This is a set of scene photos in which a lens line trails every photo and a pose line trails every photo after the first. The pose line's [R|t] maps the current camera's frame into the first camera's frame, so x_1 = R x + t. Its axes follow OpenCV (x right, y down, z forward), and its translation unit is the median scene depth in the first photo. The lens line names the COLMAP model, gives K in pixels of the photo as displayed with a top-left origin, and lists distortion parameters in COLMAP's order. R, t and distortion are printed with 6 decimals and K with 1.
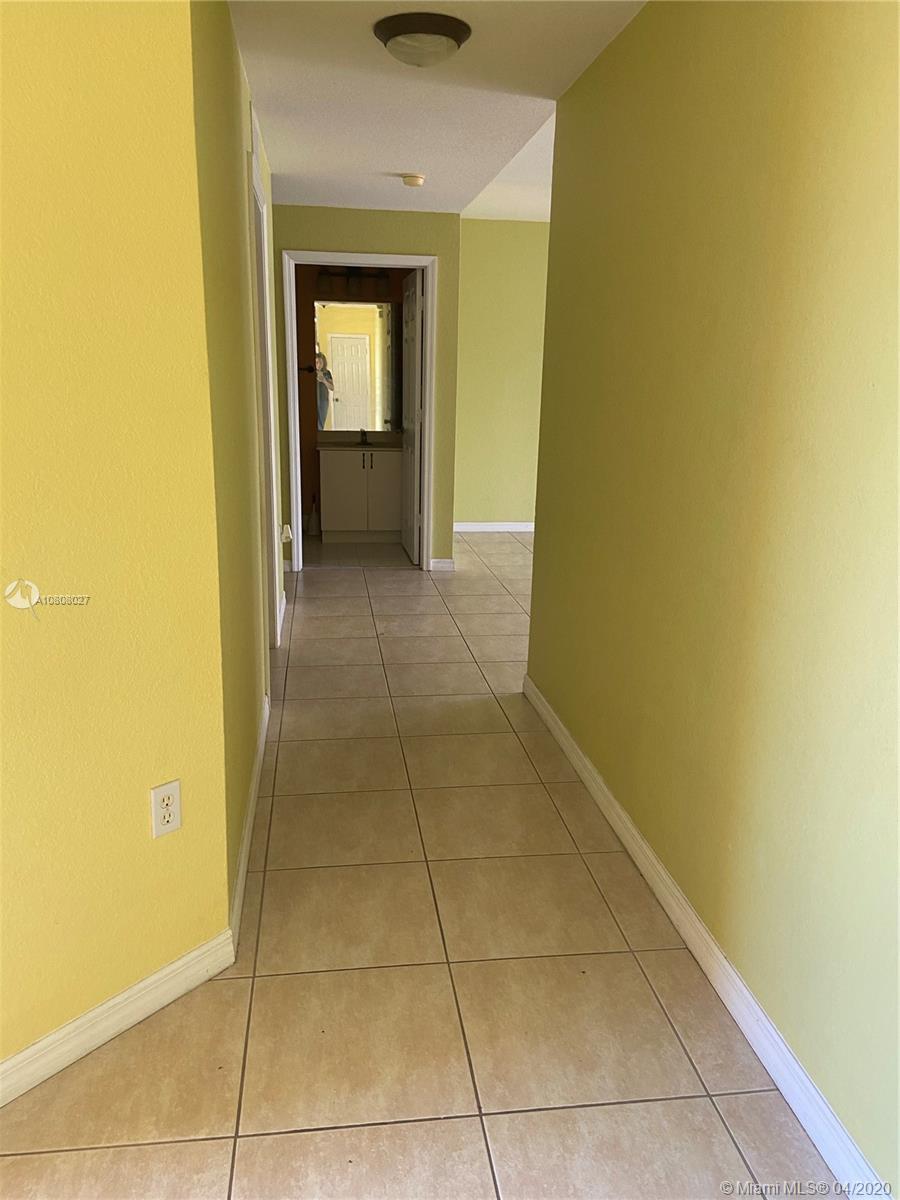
lens RADIAL K [[921.8, 0, 460.4], [0, 921.8, 604.1], [0, 0, 1]] dist [0.135469, -0.174483]
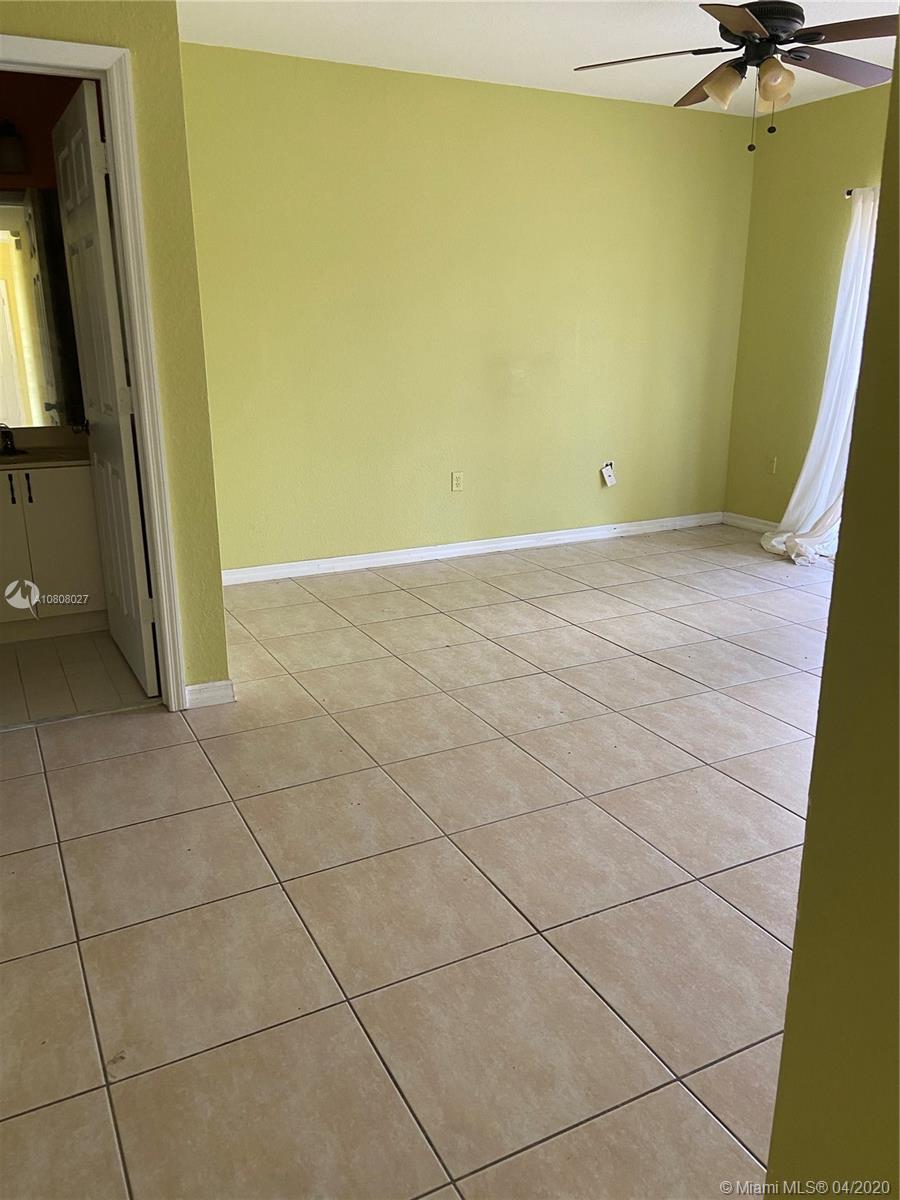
lens RADIAL K [[921.8, 0, 460.4], [0, 921.8, 604.1], [0, 0, 1]] dist [0.135469, -0.174483]
pose [[0.945750, -0.113602, 0.304387, -0.037093], [0.101526, 0.993297, 0.055266, -0.099049], [-0.308625, -0.021365, 0.950944, 0.442286]]
